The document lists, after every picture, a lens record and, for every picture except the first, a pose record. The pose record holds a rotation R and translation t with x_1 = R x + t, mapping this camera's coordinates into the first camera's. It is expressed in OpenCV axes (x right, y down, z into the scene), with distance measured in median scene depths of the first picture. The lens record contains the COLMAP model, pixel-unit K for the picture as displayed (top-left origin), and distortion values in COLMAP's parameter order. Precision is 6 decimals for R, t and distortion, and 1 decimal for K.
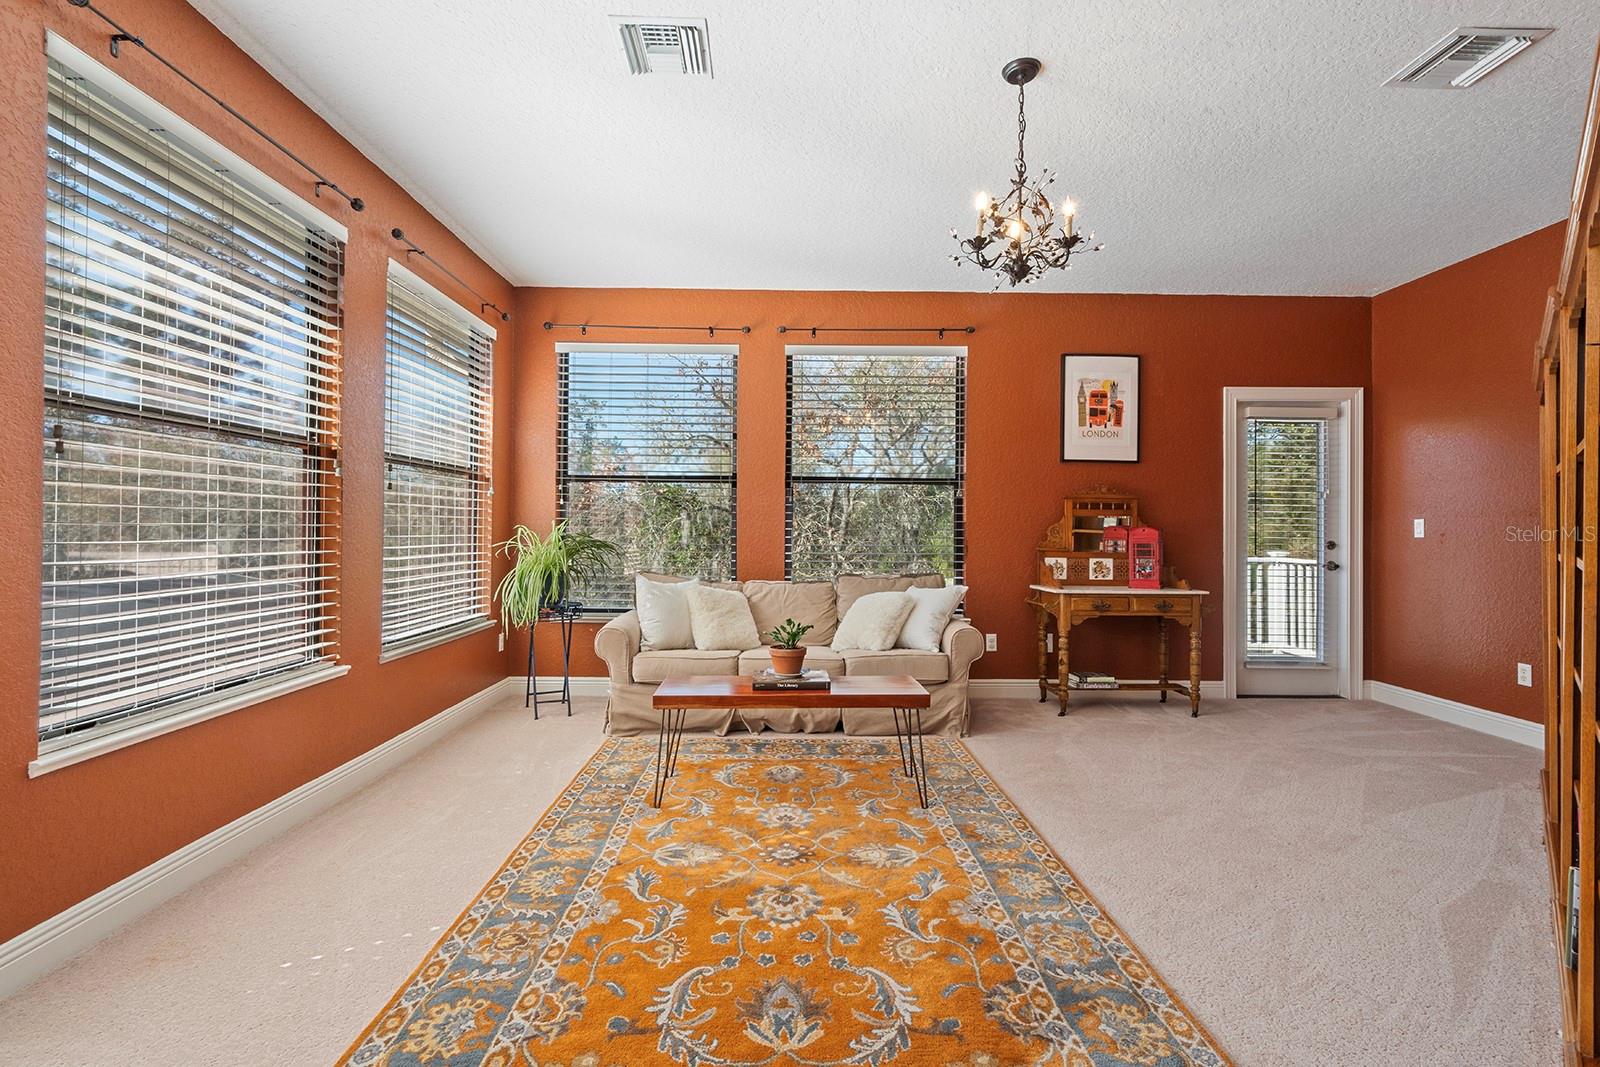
lens RADIAL K [[731.5, 0, 798.1], [0, 731.5, 532.3], [0, 0, 1]] dist [-0.000147, -0.000005]
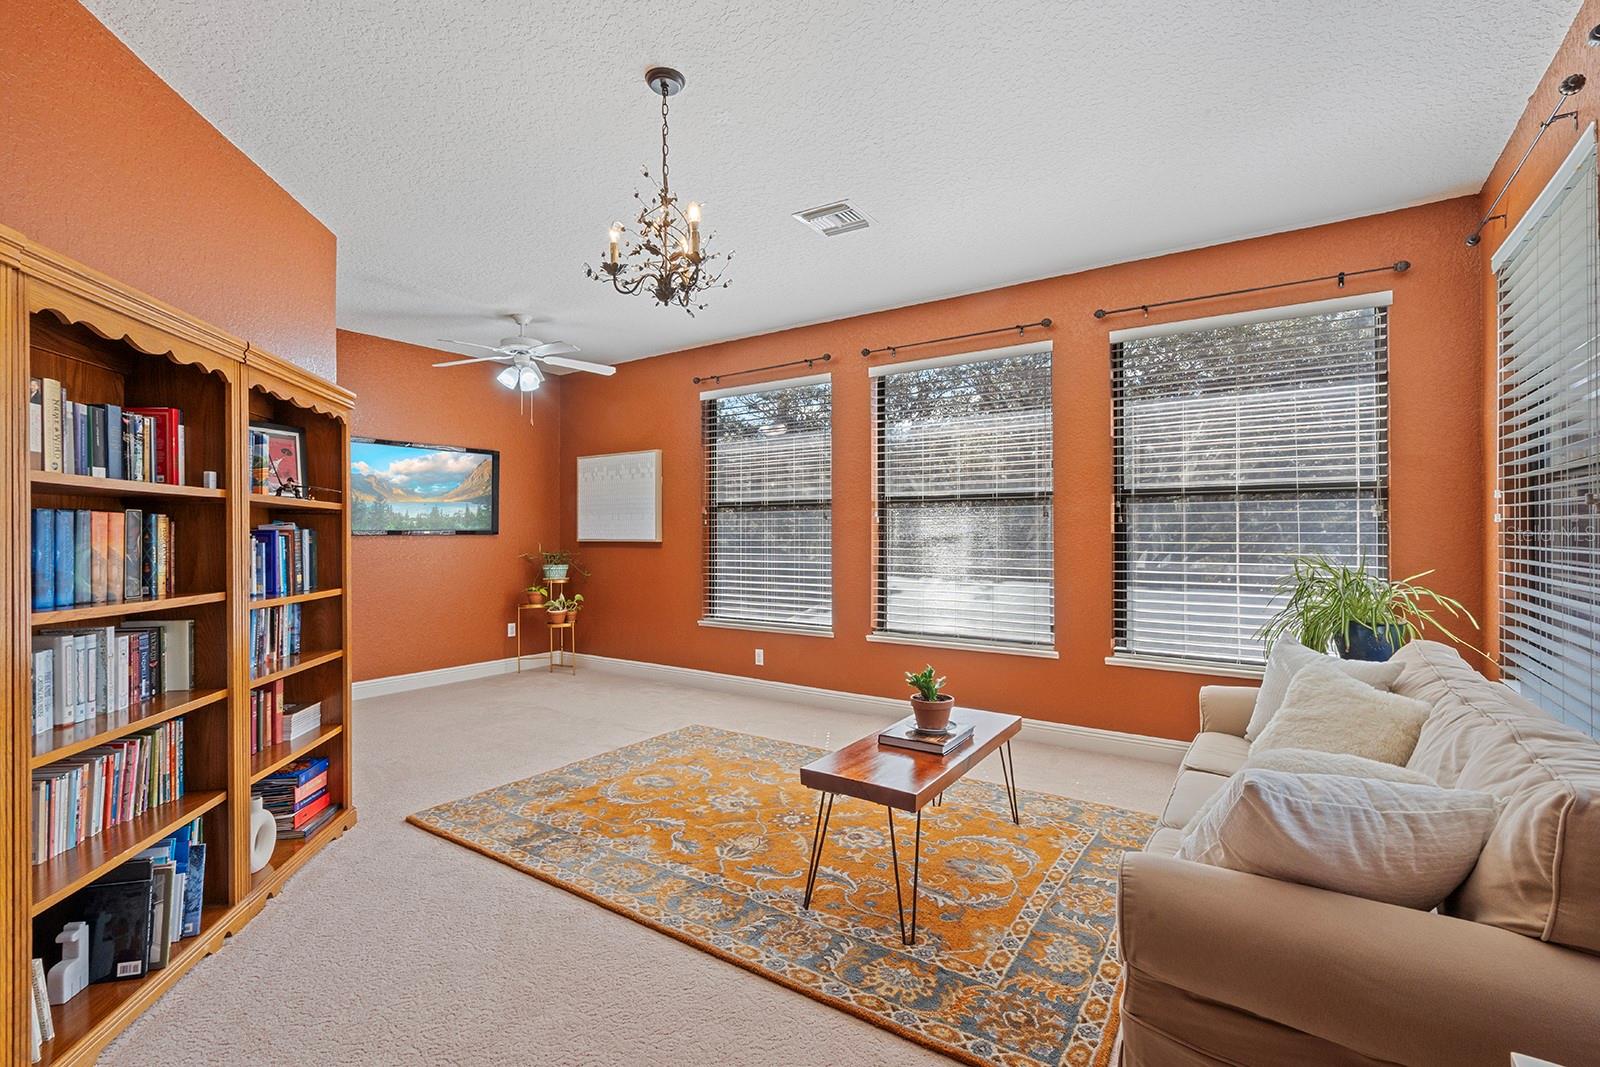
lens RADIAL K [[731.5, 0, 797.2], [0, 731.5, 530.8], [0, 0, 1]] dist [-0.000147, -0.000005]
pose [[-0.577478, 0.003450, -0.816399, 0.873972], [0.003781, 0.999992, 0.001552, -0.056666], [0.816398, -0.002191, -0.577486, 1.496943]]
